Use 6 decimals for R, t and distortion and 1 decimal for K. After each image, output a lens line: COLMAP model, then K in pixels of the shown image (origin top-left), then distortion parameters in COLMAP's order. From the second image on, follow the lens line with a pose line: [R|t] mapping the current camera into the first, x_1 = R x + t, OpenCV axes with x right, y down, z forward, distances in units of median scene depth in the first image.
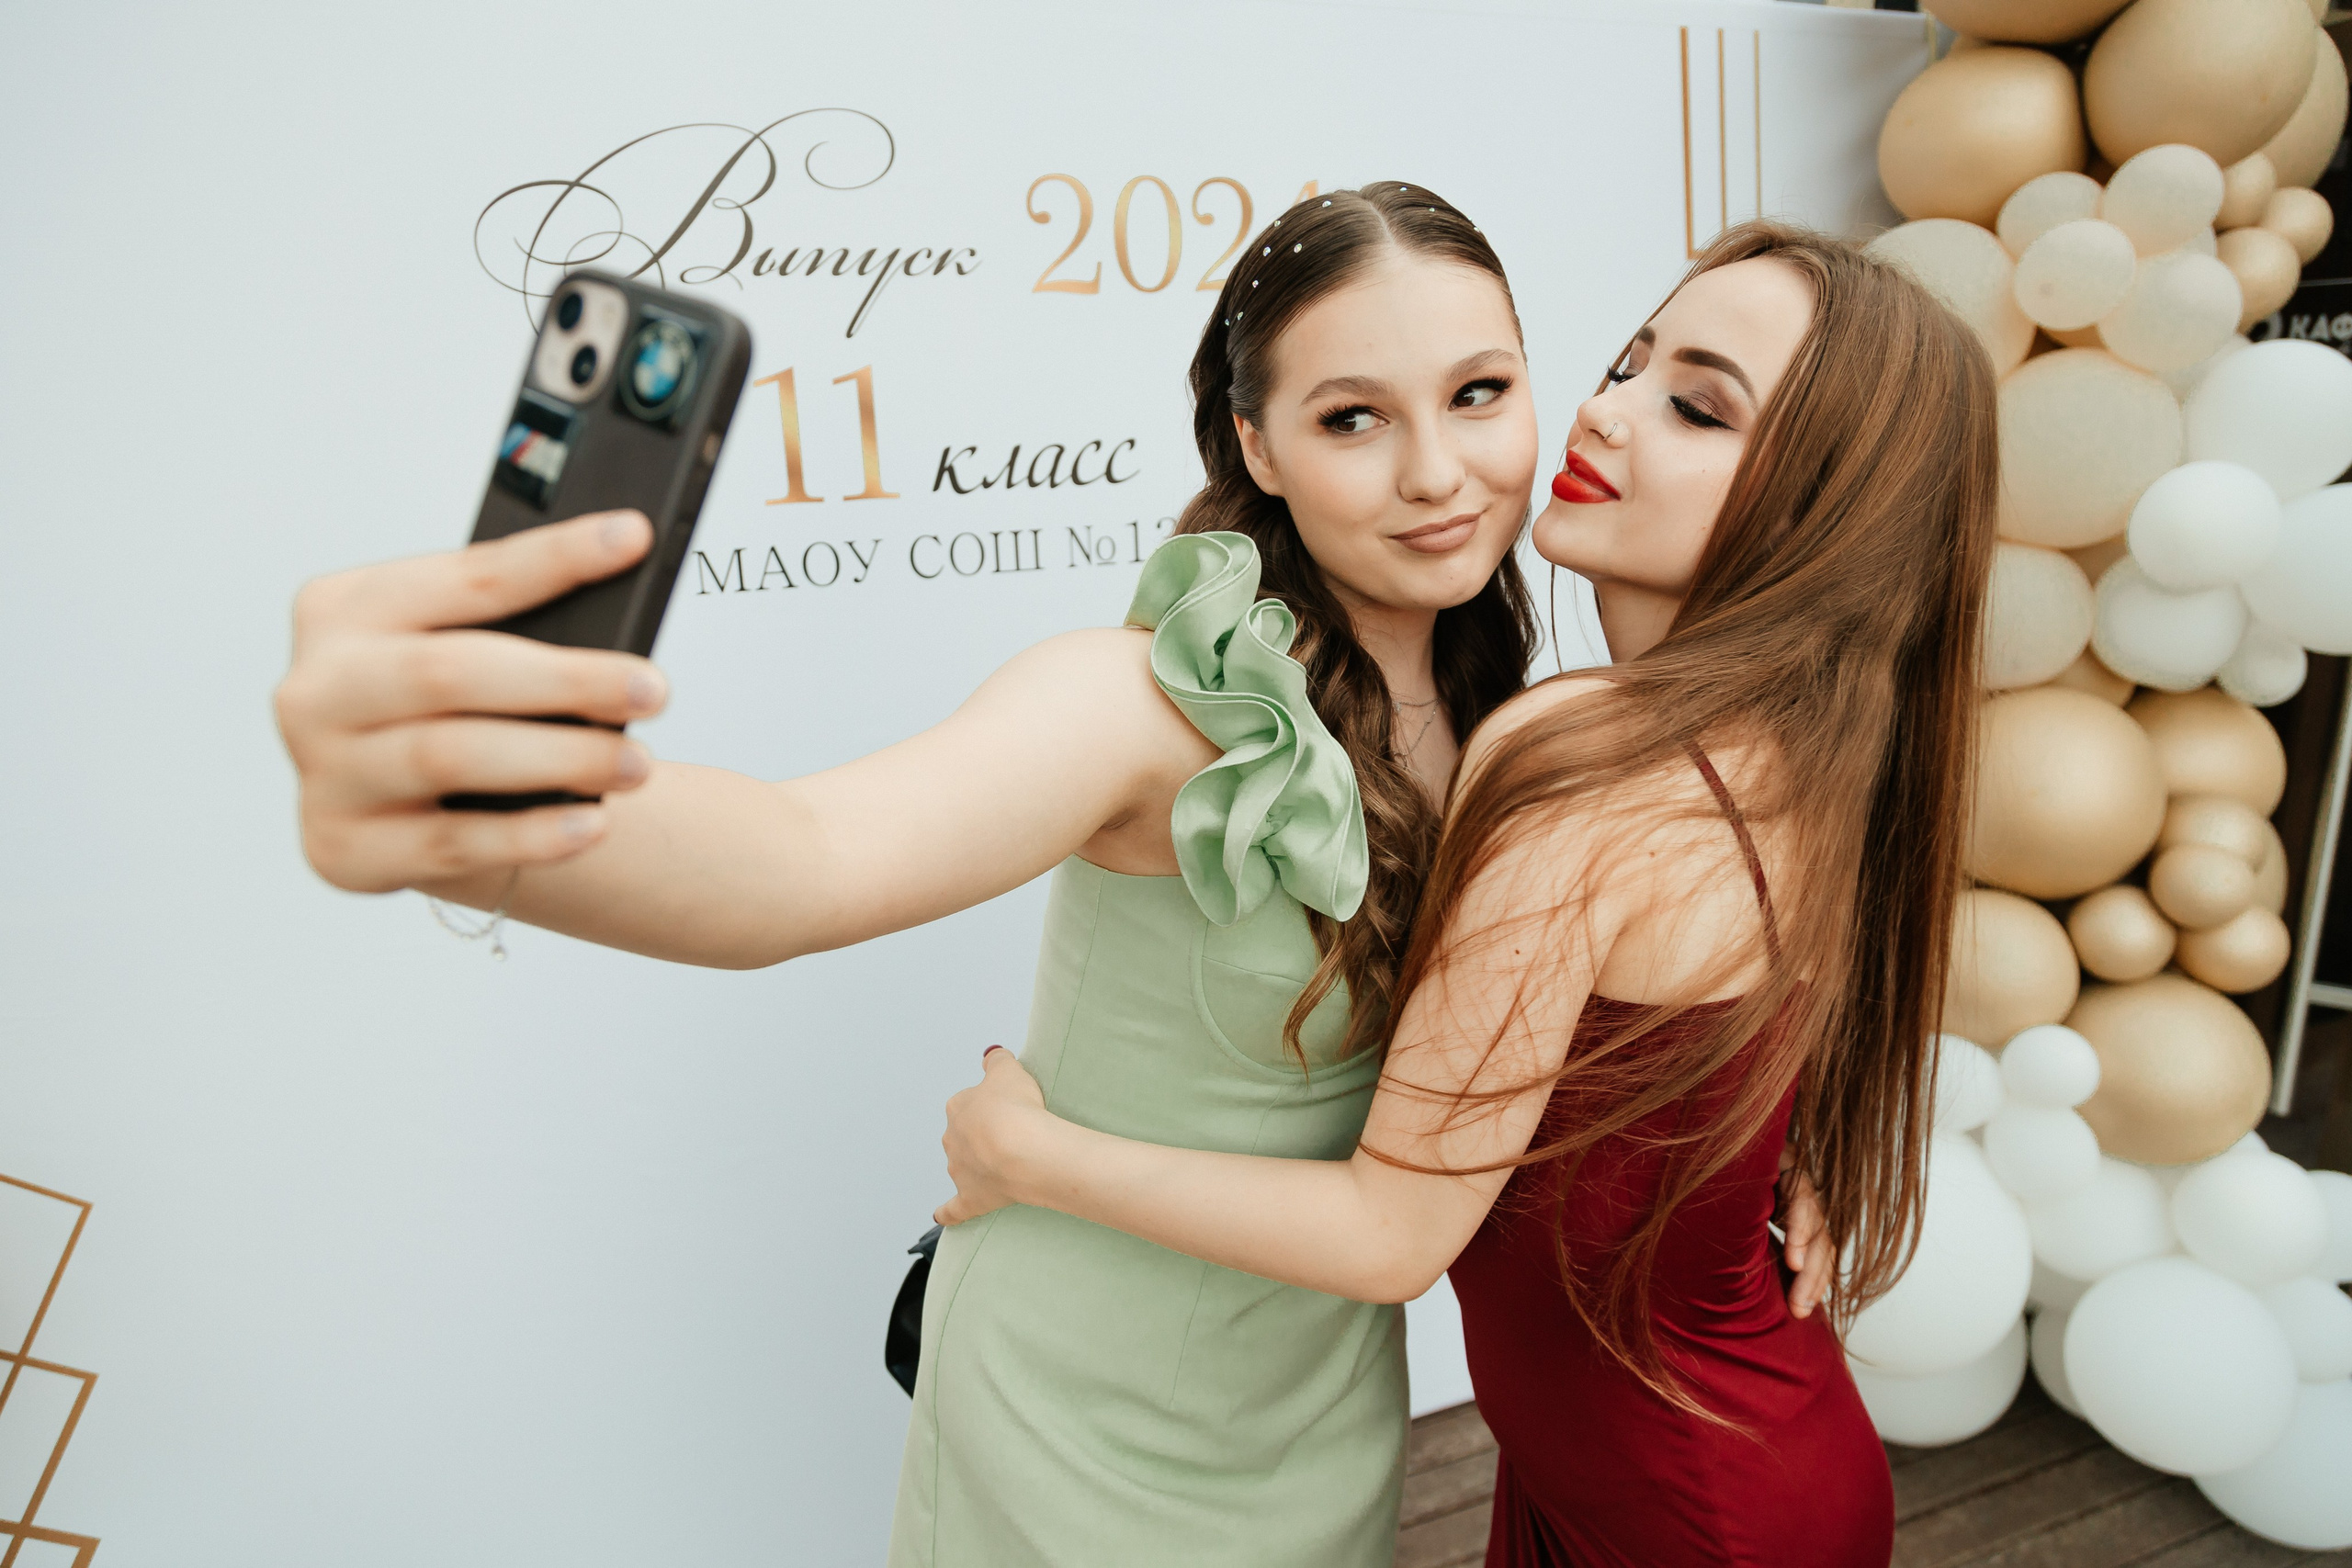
lens RADIAL K [[1553.3, 0, 1194.6], [0, 1553.3, 789.6], [0, 0, 1]] dist [0.006120, -0.000010]
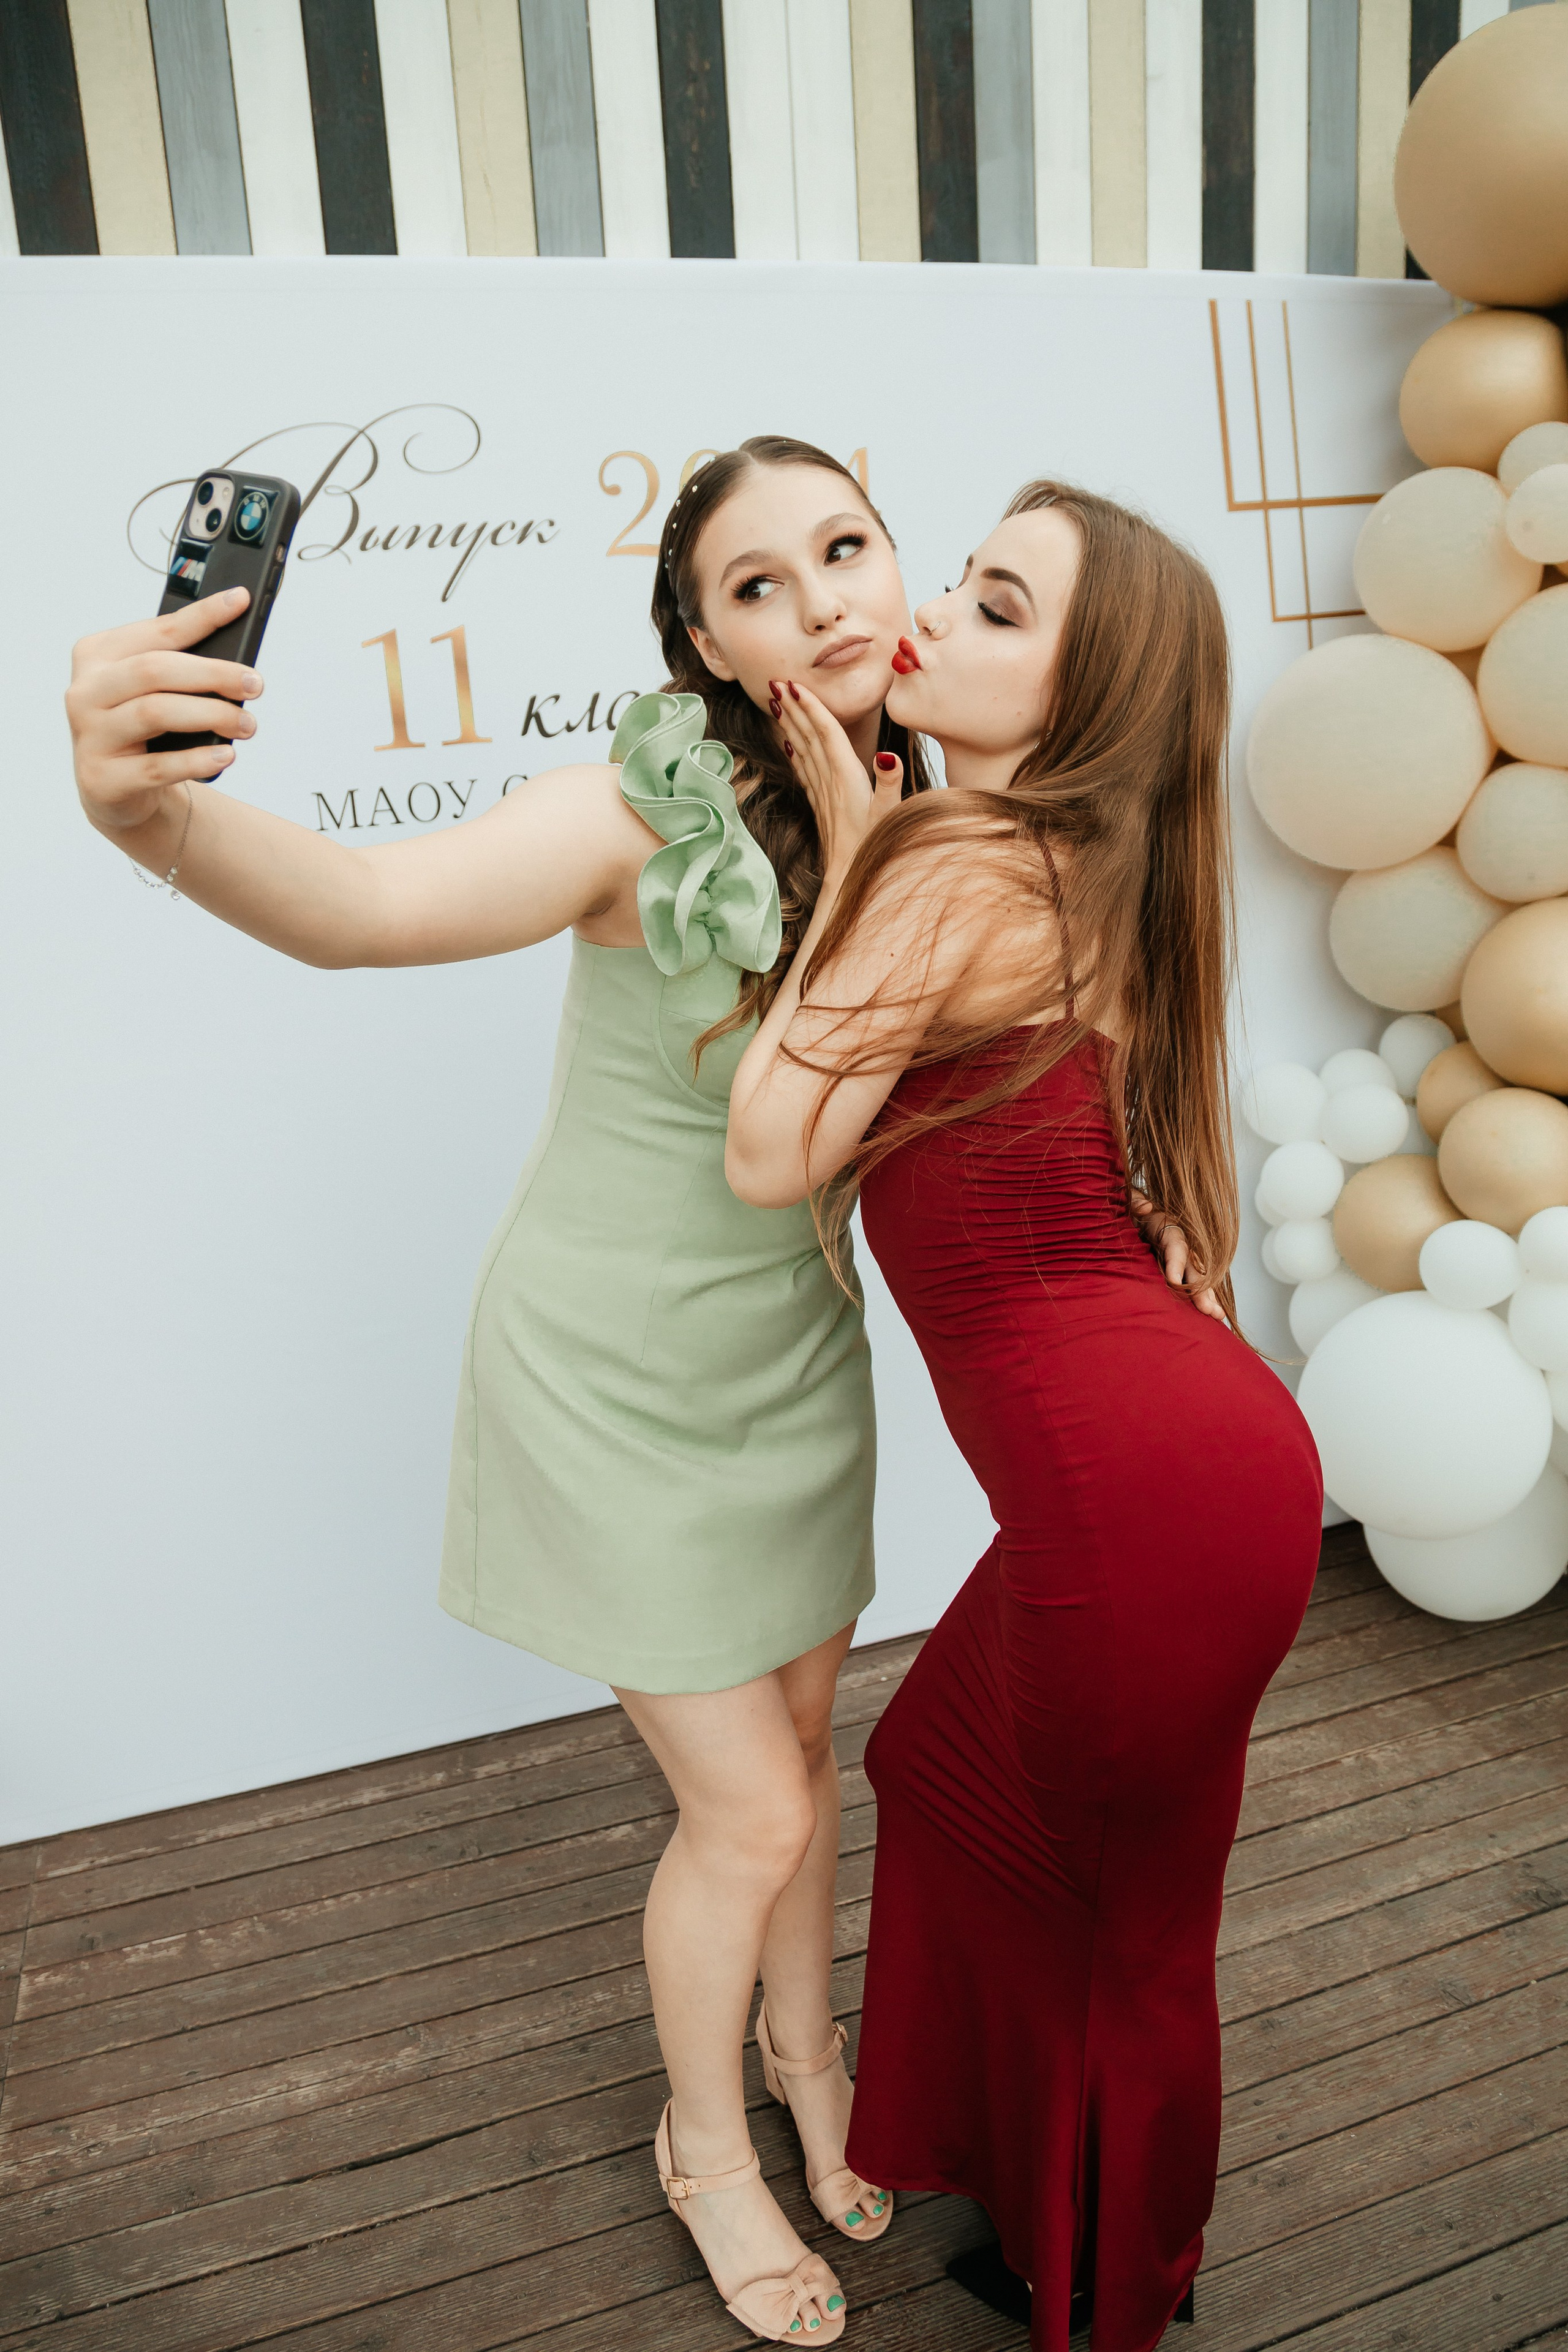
lens RADIAL K [[1733.5, 0, 820.1], [0, 1733.5, 1173.6], [0, 0, 1]] dist [-0.074379, 0.032141]
pose [[0.998158, -0.016753, -0.058312, 0.114997], [0.017839, 0.999676, 0.018151, 0.106508], [0.057989, -0.019158, 0.998133, -0.237665]]
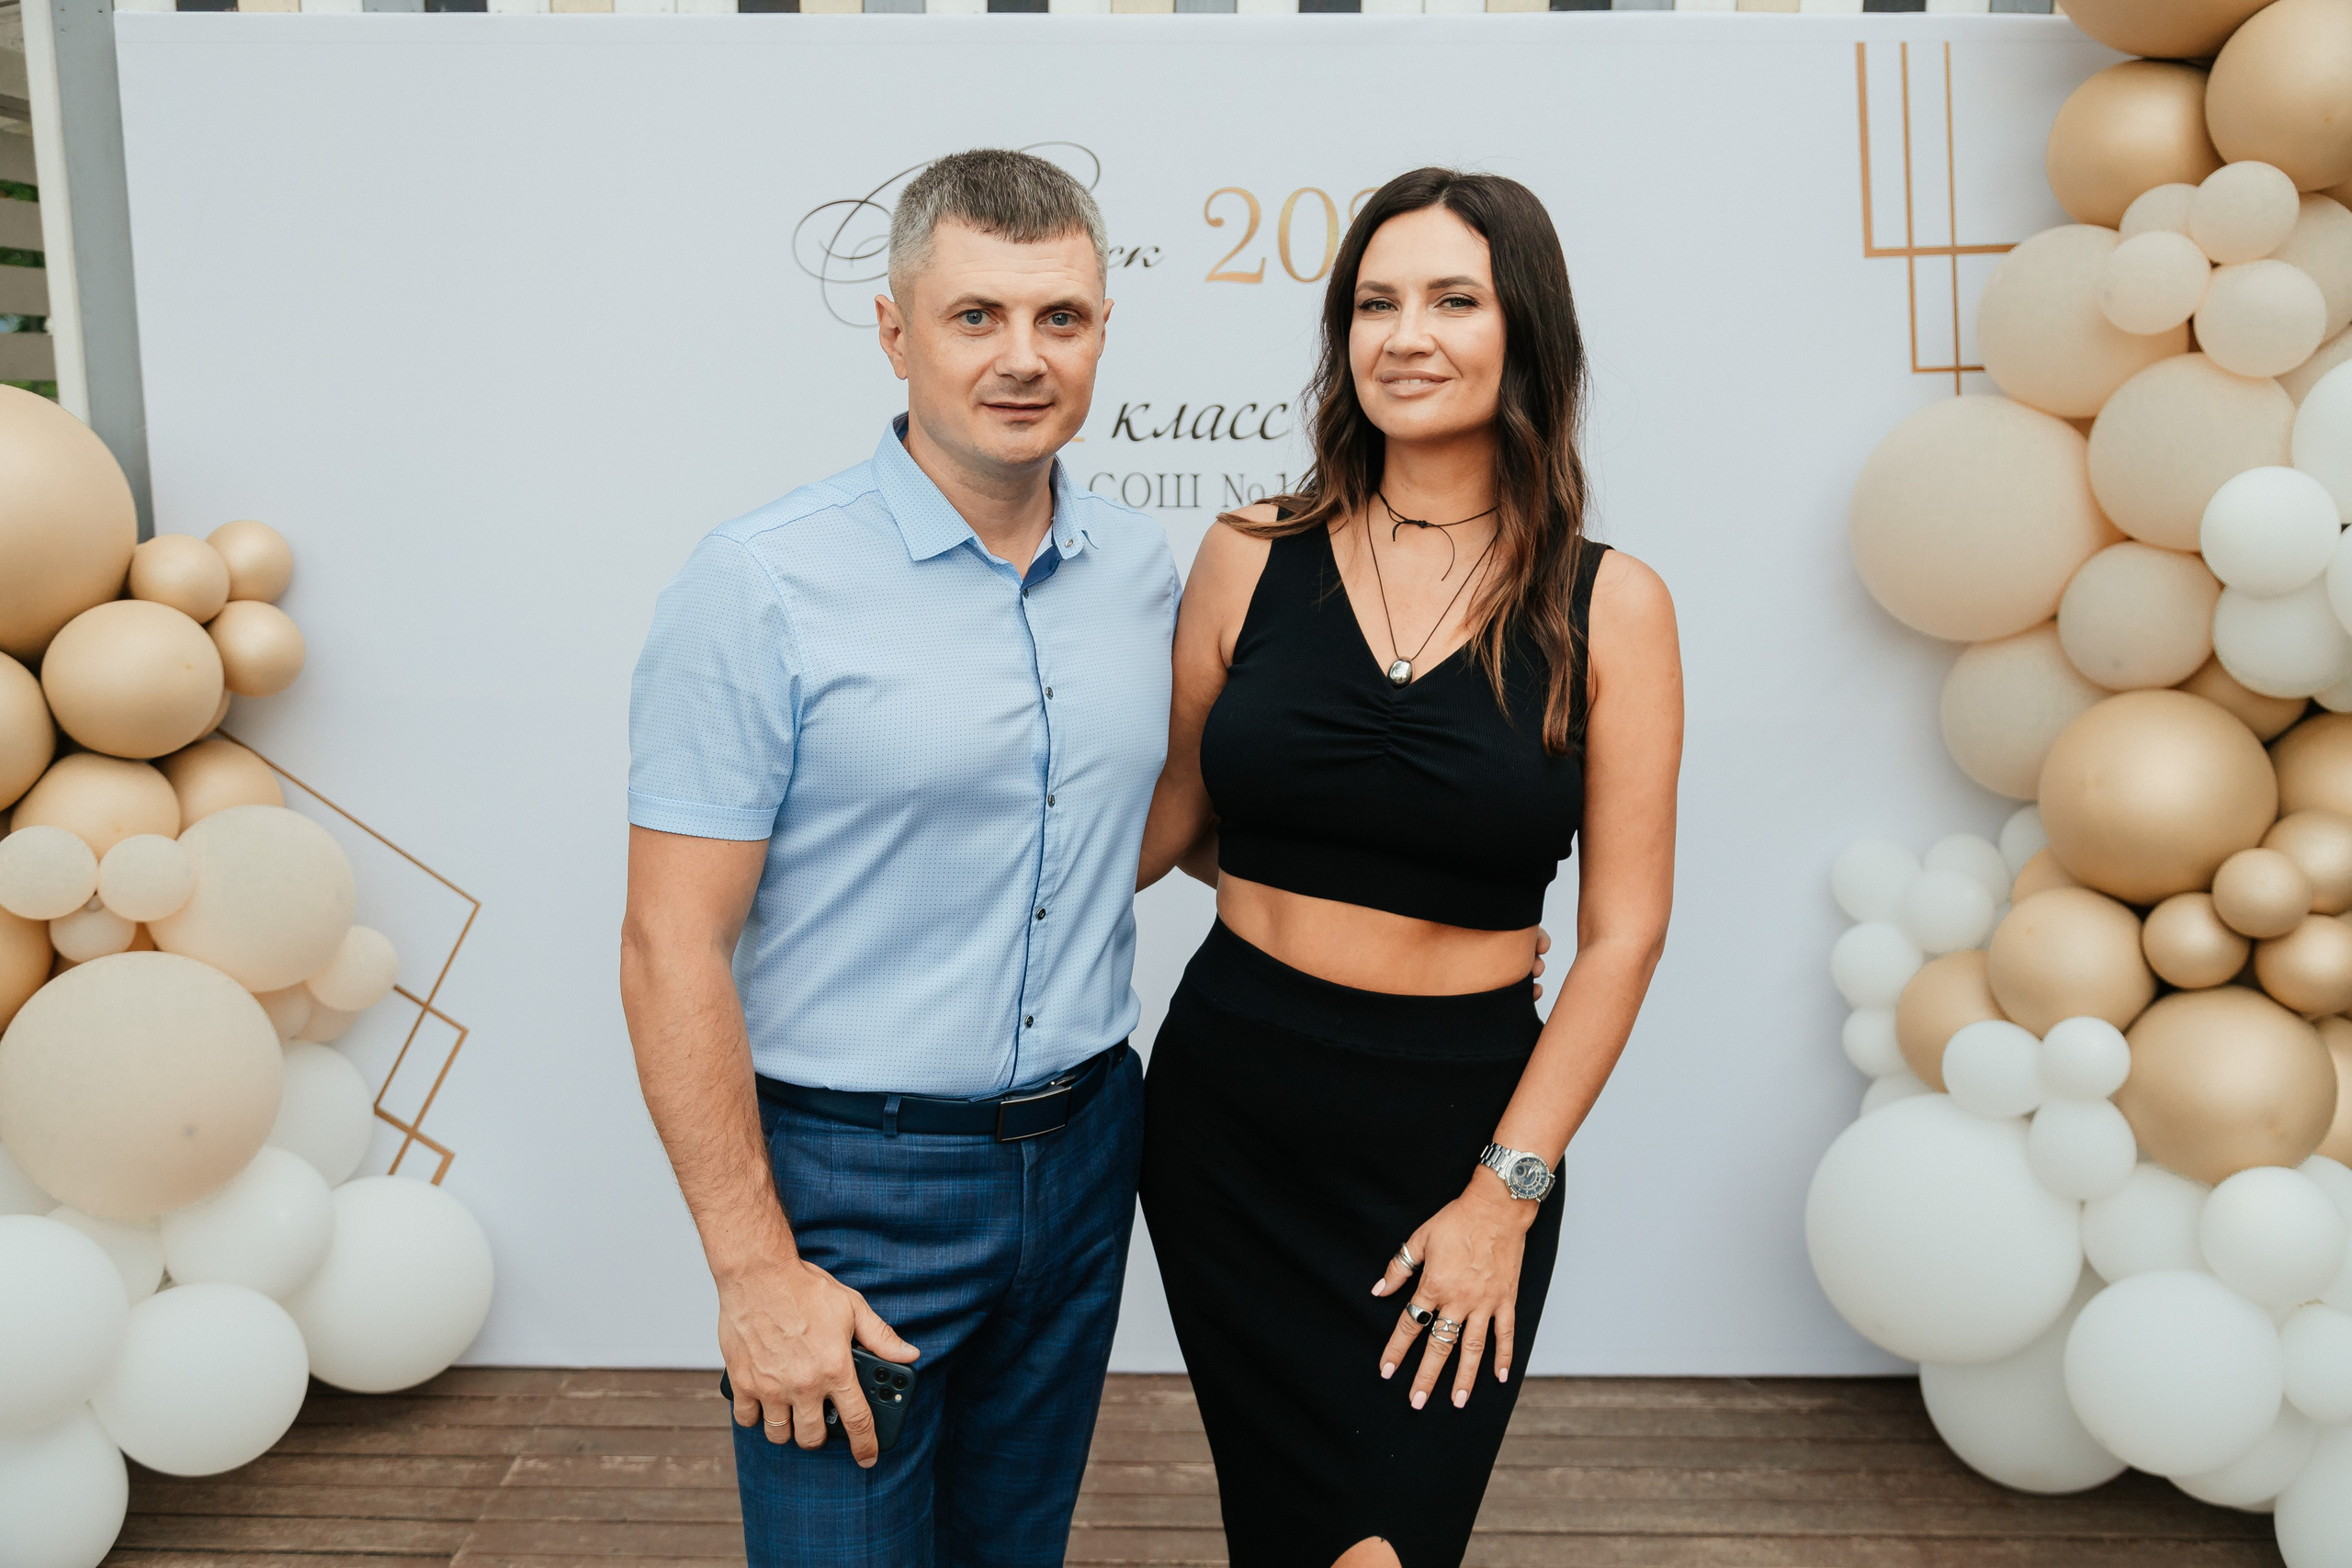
lens RADIAL K [[2298.4, 0, 1163.8], [0, 2298.4, 809.7], [0, 0, 1]] dist [0.003316, 0.012264]
pose [[0.918947, 0.105723, -0.379947, 0.599604], [-0.127810, 0.991239, -0.033305, 0.157661], [0.373097, 0.079166, 0.924408, -0.655413]]
